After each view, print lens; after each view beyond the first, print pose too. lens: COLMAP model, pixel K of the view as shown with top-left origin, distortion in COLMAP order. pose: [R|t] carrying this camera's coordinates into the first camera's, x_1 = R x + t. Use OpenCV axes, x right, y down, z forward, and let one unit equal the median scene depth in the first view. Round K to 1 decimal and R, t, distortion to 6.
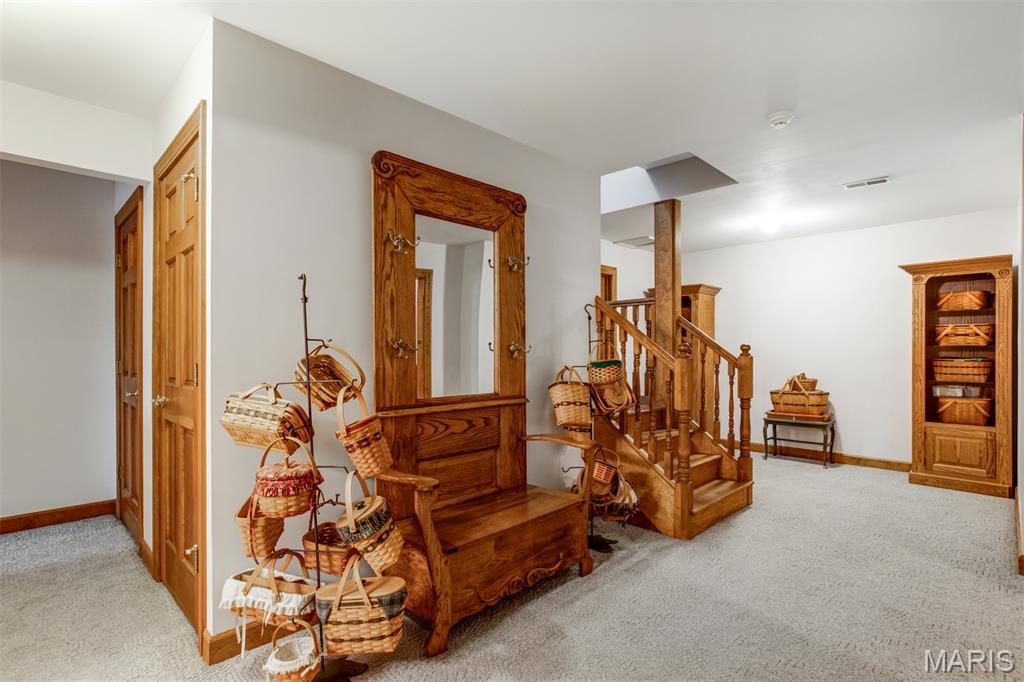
lens RADIAL K [[506.1, 0, 515.5], [0, 506.1, 349.0], [0, 0, 1]] dist [-0.020349, 0.012283]
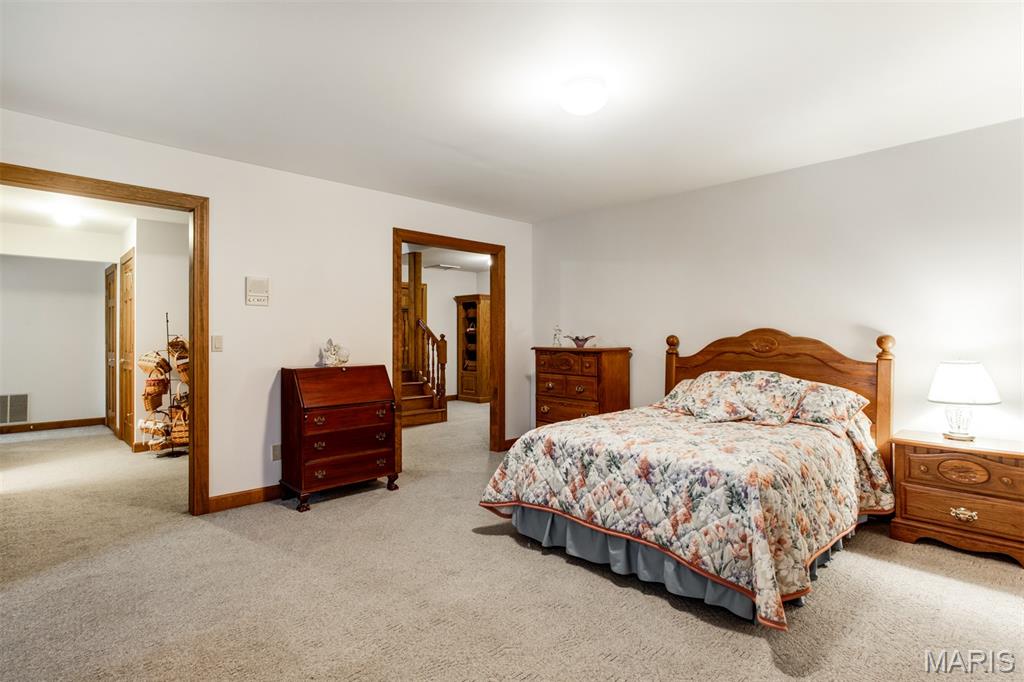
lens RADIAL K [[506.1, 0, 508.6], [0, 506.1, 335.7], [0, 0, 1]] dist [-0.020349, 0.012283]
pose [[0.999931, 0.000209, -0.011714, 1.198417], [-0.000257, 0.999992, -0.004065, -0.004005], [0.011713, 0.004067, 0.999923, -1.407180]]
